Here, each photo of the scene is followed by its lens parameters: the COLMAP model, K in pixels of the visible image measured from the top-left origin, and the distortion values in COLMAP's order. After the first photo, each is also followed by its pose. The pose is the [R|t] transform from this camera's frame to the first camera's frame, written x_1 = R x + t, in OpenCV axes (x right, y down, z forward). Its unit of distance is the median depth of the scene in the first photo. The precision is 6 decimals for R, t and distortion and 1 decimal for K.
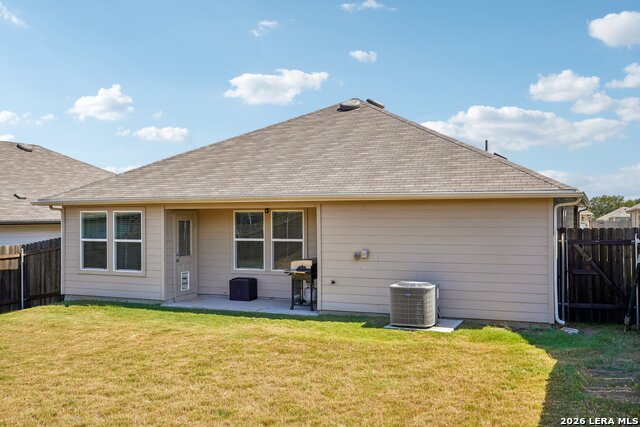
lens RADIAL K [[636.7, 0, 320.1], [0, 636.7, 212.7], [0, 0, 1]] dist [-0.017933, 0.000000]
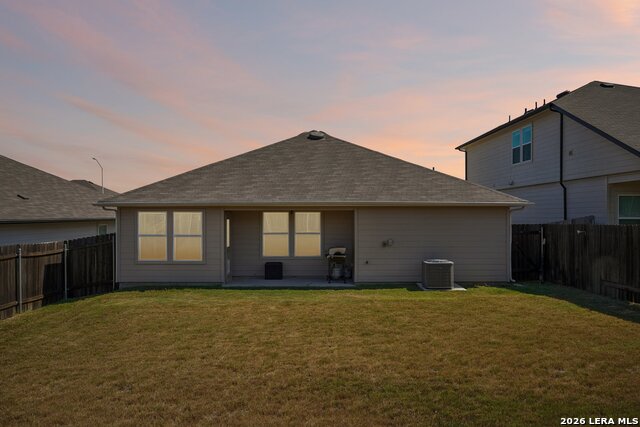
lens RADIAL K [[492.4, 0, 321.5], [0, 492.4, 216.0], [0, 0, 1]] dist [-0.001761, 0.001274]
pose [[0.912136, 0.000751, 0.409887, -0.453436], [-0.006068, 0.999913, 0.011670, -0.007253], [-0.409843, -0.013131, 0.912061, 0.019355]]
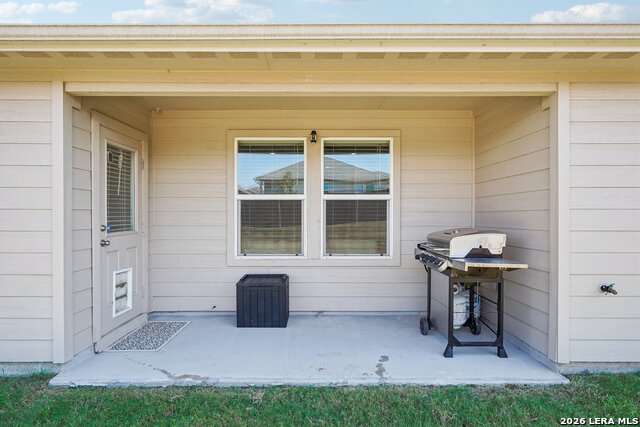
lens RADIAL K [[344.5, 0, 315.8], [0, 344.5, 215.5], [0, 0, 1]] dist [-0.007056, 0.000094]
pose [[0.918358, 0.001814, 0.395747, -0.186923], [-0.005677, 0.999947, 0.008589, 0.055095], [-0.395711, -0.010134, 0.918319, 0.749666]]
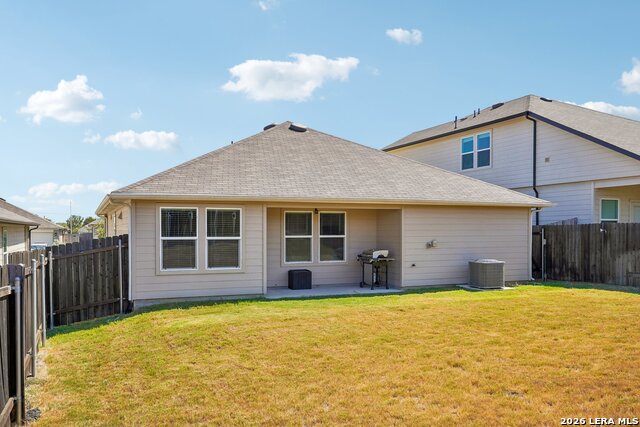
lens RADIAL K [[547.4, 0, 320.3], [0, 547.4, 238.3], [0, 0, 1]] dist [0.011155, 0.001396]
pose [[0.675333, -0.009752, 0.737448, -0.822540], [-0.007219, 0.999777, 0.019833, 0.026441], [-0.737477, -0.018717, 0.675113, 0.309163]]
